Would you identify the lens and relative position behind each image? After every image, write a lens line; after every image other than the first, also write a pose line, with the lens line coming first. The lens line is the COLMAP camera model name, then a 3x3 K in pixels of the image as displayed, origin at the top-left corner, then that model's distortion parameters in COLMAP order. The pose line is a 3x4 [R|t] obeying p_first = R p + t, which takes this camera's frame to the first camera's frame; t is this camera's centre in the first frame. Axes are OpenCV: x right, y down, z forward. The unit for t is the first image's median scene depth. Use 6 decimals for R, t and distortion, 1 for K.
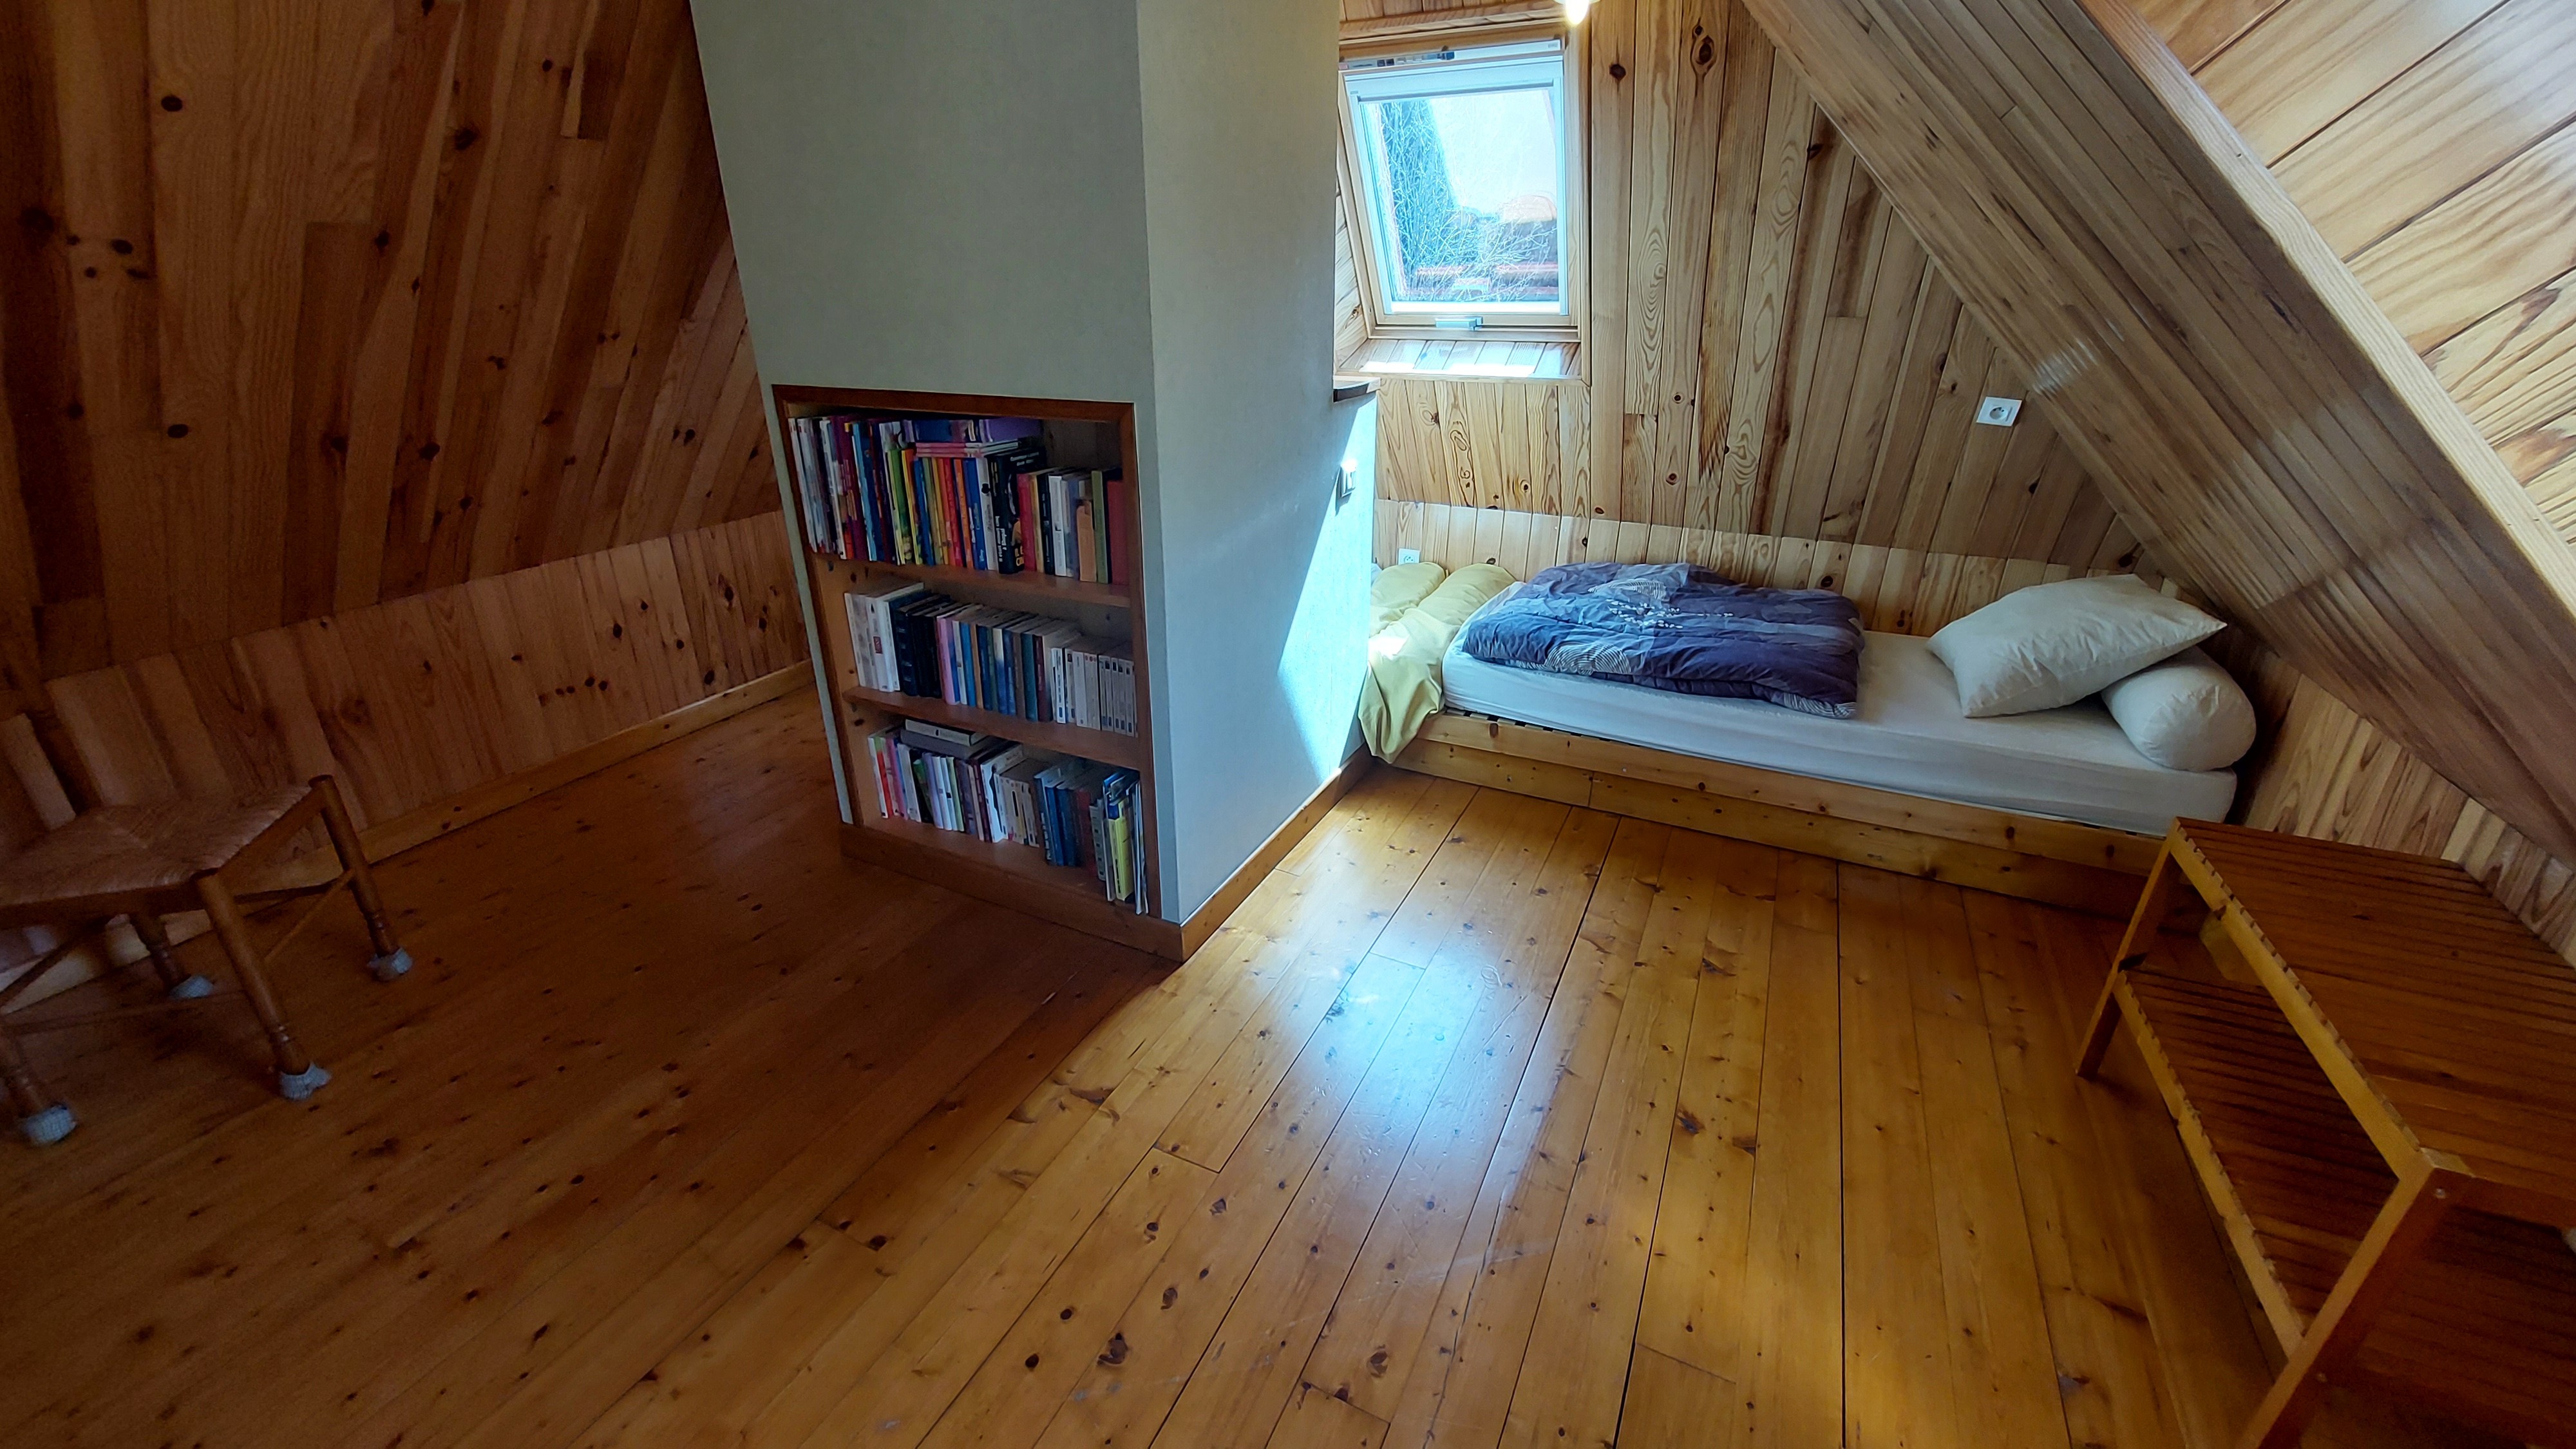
lens RADIAL K [[1017.5, 0, 1283.1], [0, 1017.5, 726.5], [0, 0, 1]] dist [-0.011490, -0.000747]
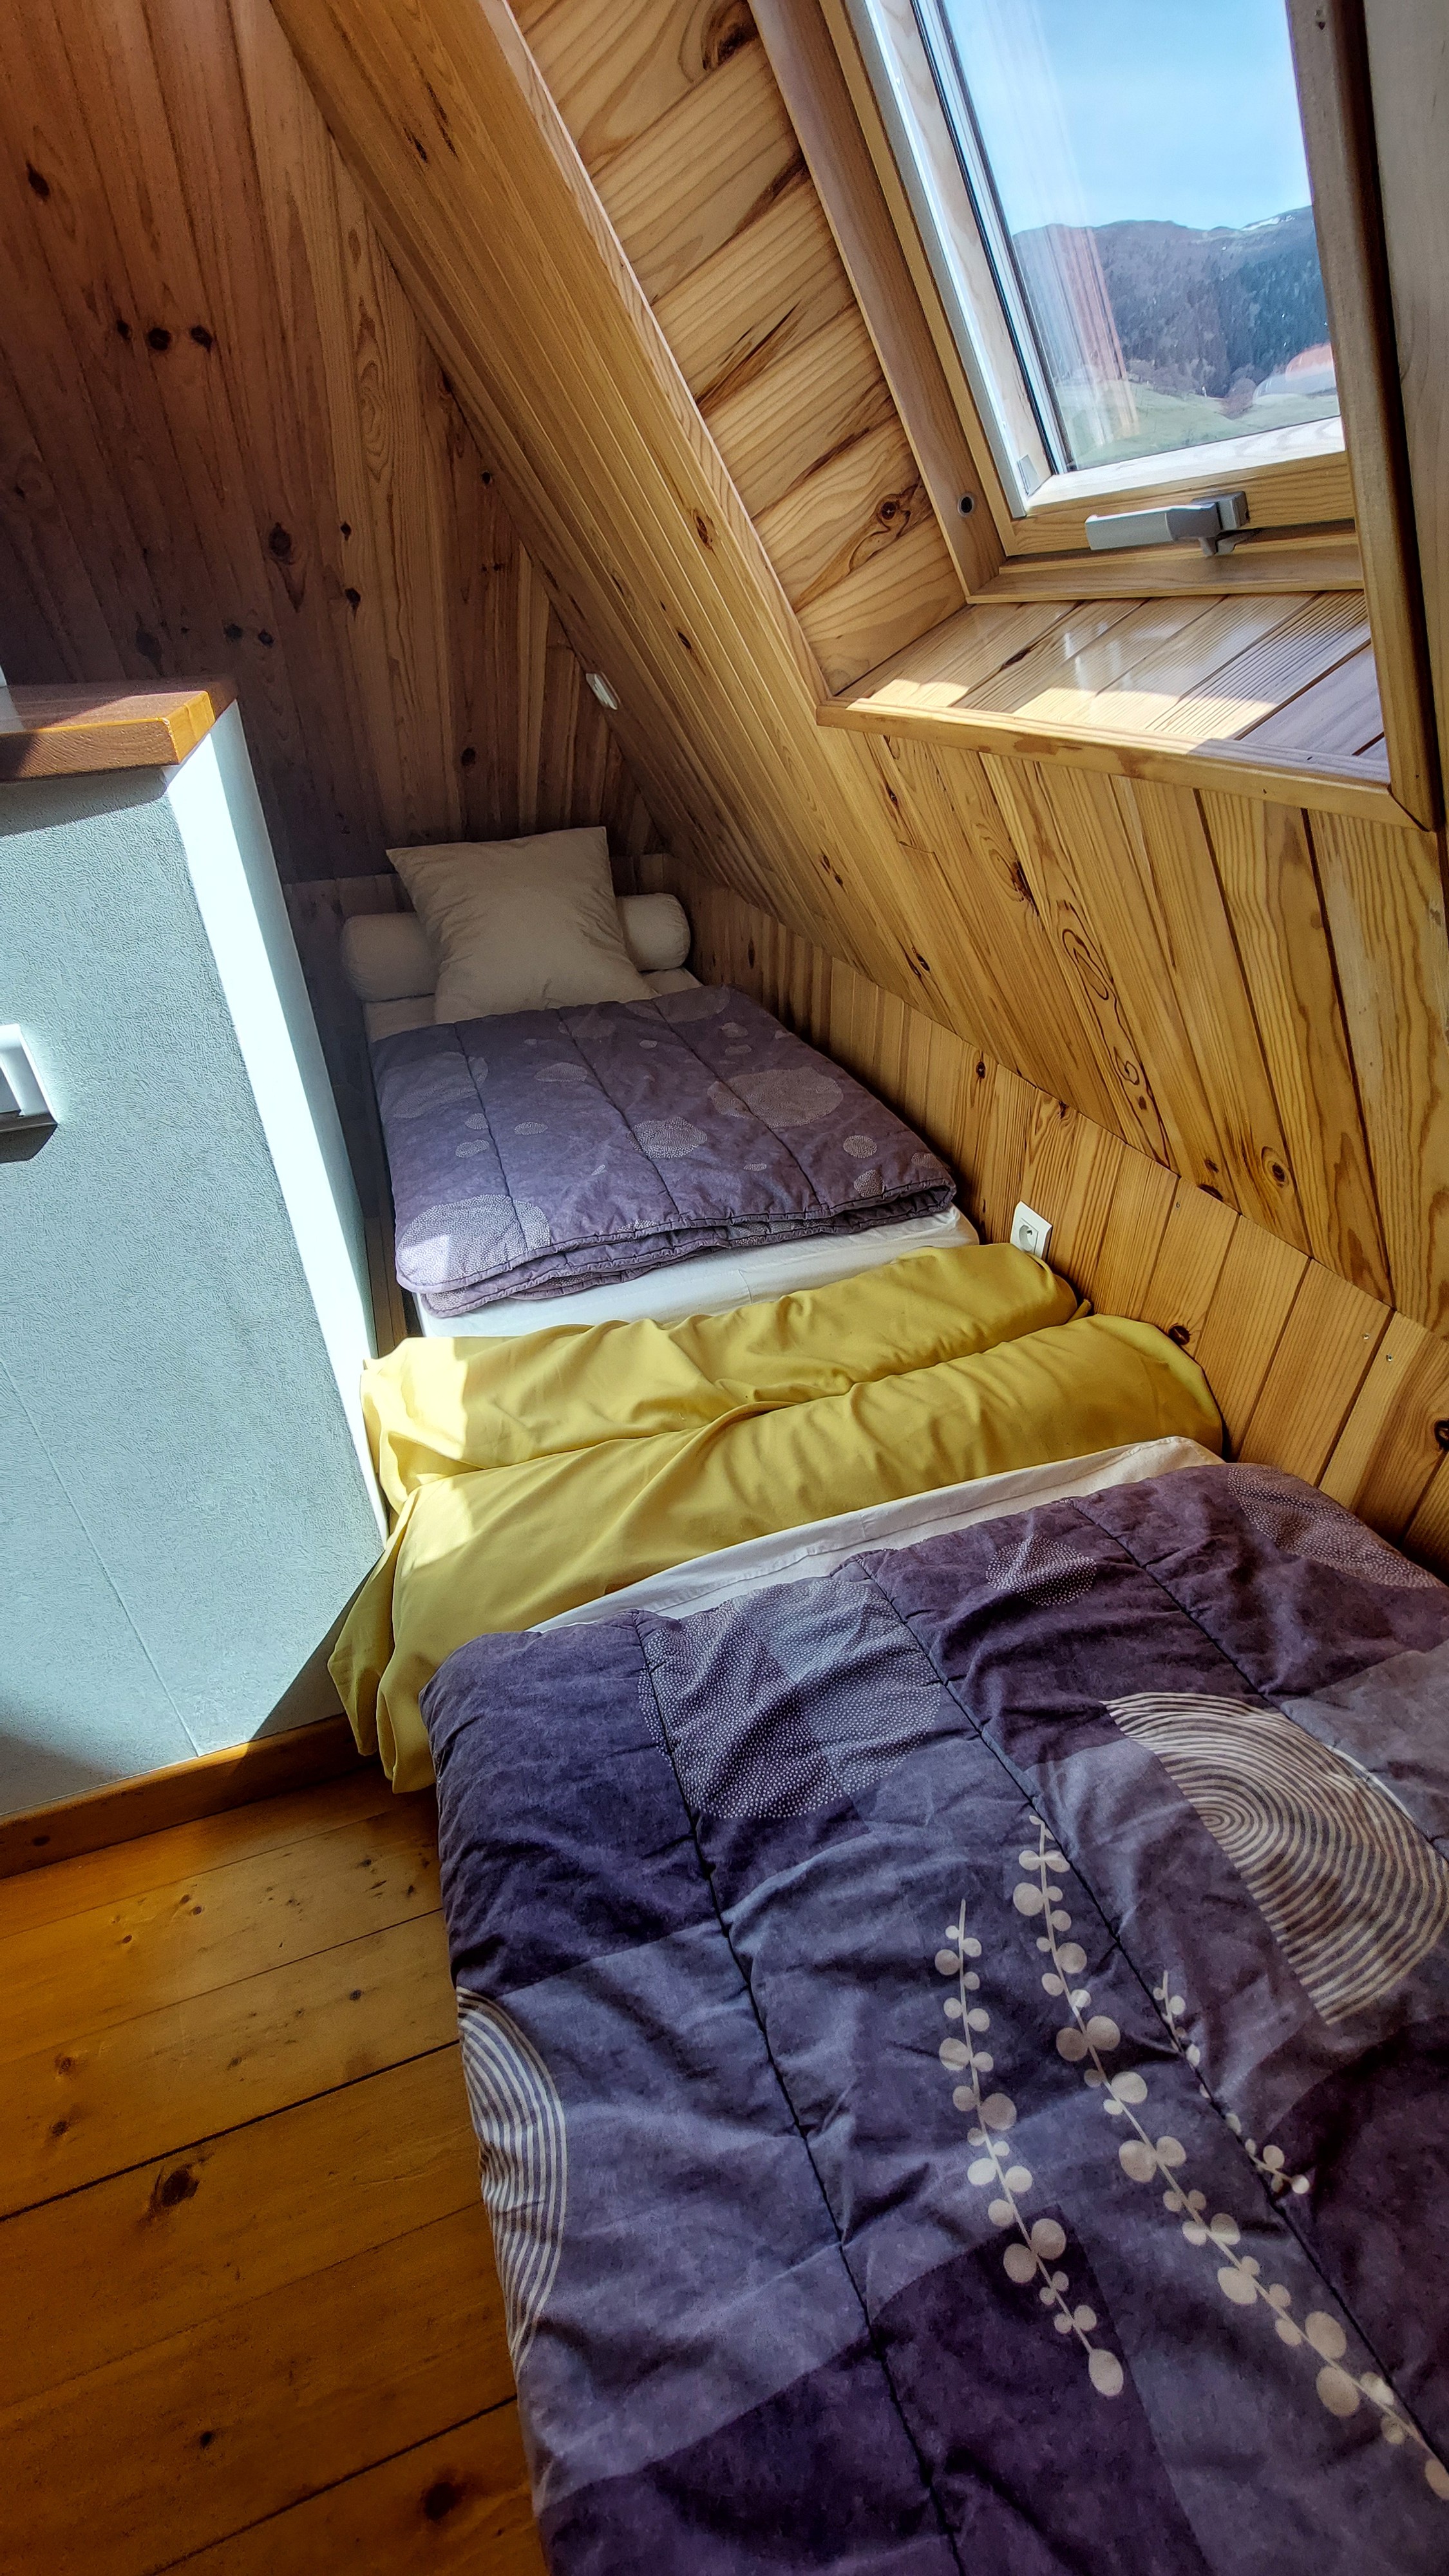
lens RADIAL K [[1017.5, 0, 725.8], [0, 1017.5, 1292.9], [0, 0, 1]] dist [-0.011490, -0.000747]
pose [[0.722769, 0.373821, -0.581260, 0.343940], [-0.265319, 0.926718, 0.266081, -0.270242], [0.638131, -0.038095, 0.768985, 0.770321]]
